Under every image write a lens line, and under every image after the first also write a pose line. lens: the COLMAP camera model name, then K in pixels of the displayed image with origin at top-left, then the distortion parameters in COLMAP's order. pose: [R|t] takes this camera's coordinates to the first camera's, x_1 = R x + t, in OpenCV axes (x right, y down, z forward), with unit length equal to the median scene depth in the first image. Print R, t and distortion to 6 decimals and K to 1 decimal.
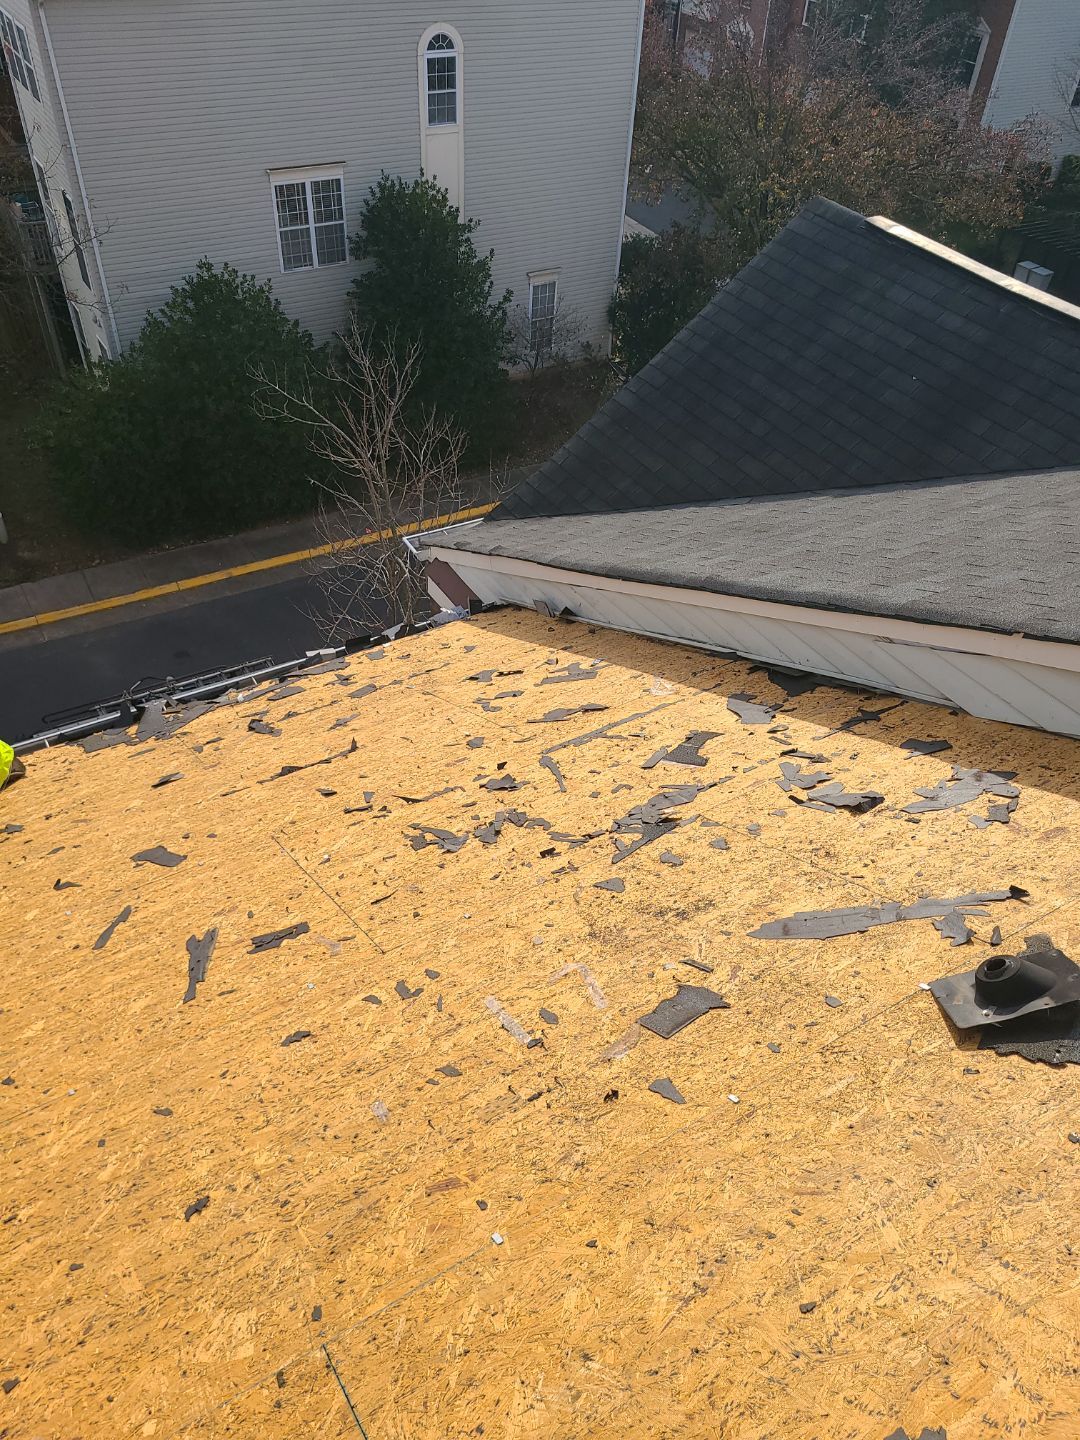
lens RADIAL K [[1062.6, 0, 521.0], [0, 1062.6, 757.9], [0, 0, 1]] dist [0.055350, -0.042159]
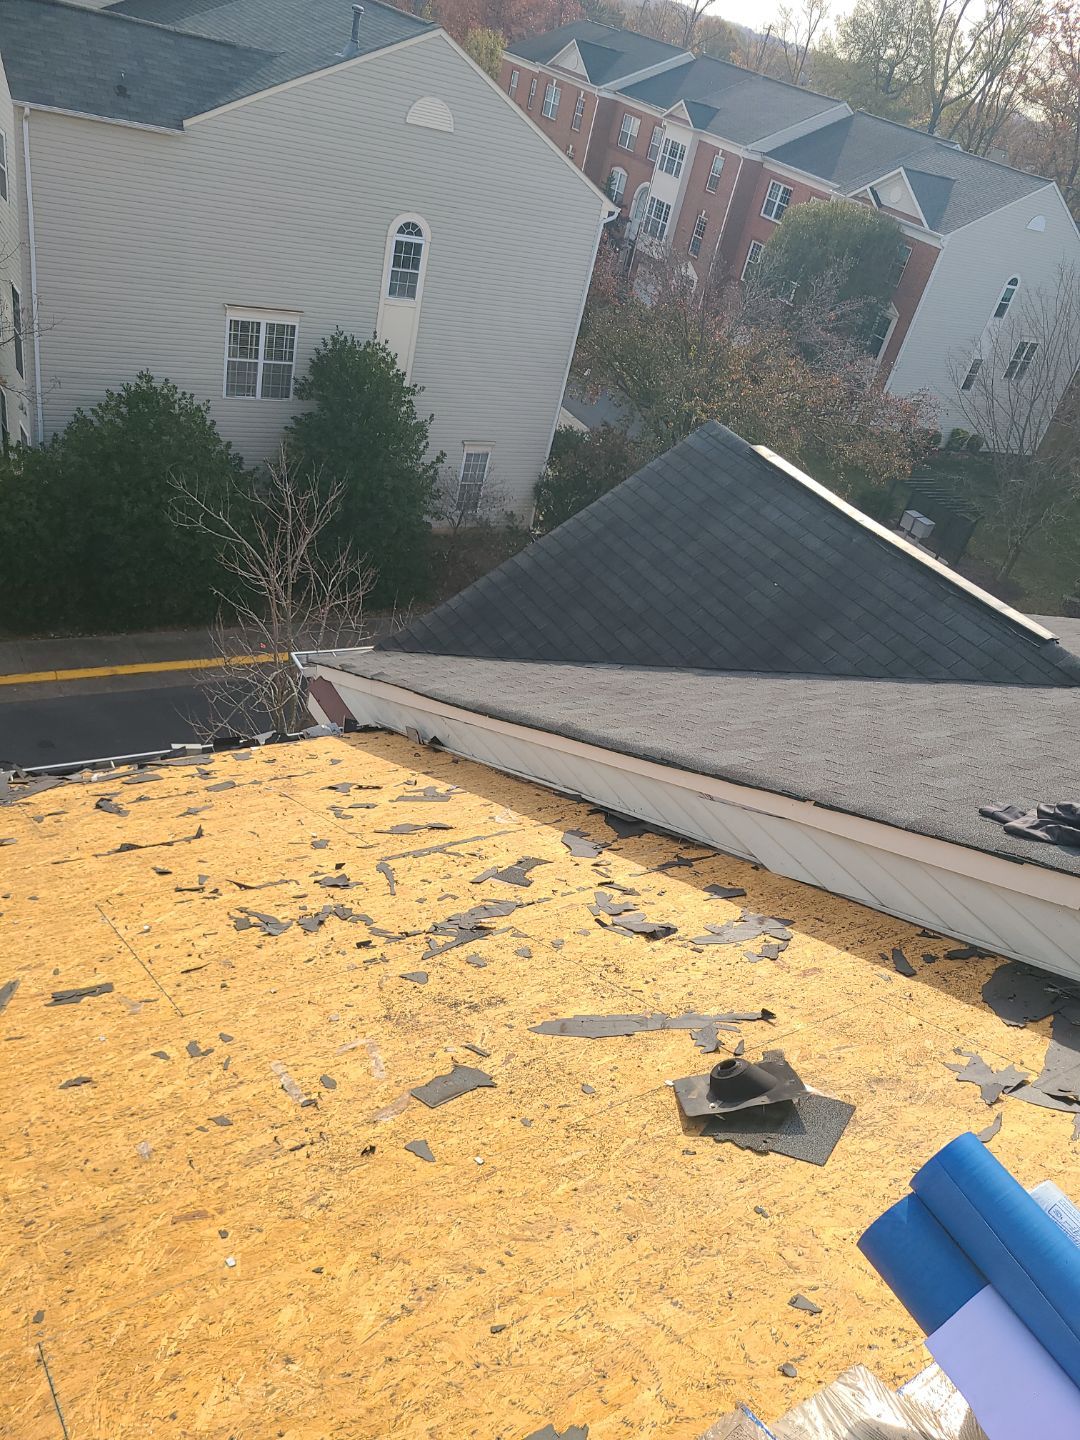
lens RADIAL K [[1087.0, 0, 540.0], [0, 1087.0, 720.0], [0, 0, 1]] dist [0.077242, -0.058132]
pose [[0.983931, 0.142144, 0.108053, 0.056536], [-0.120628, 0.975371, -0.184664, 0.060273], [-0.131641, 0.168663, 0.976844, -0.134466]]
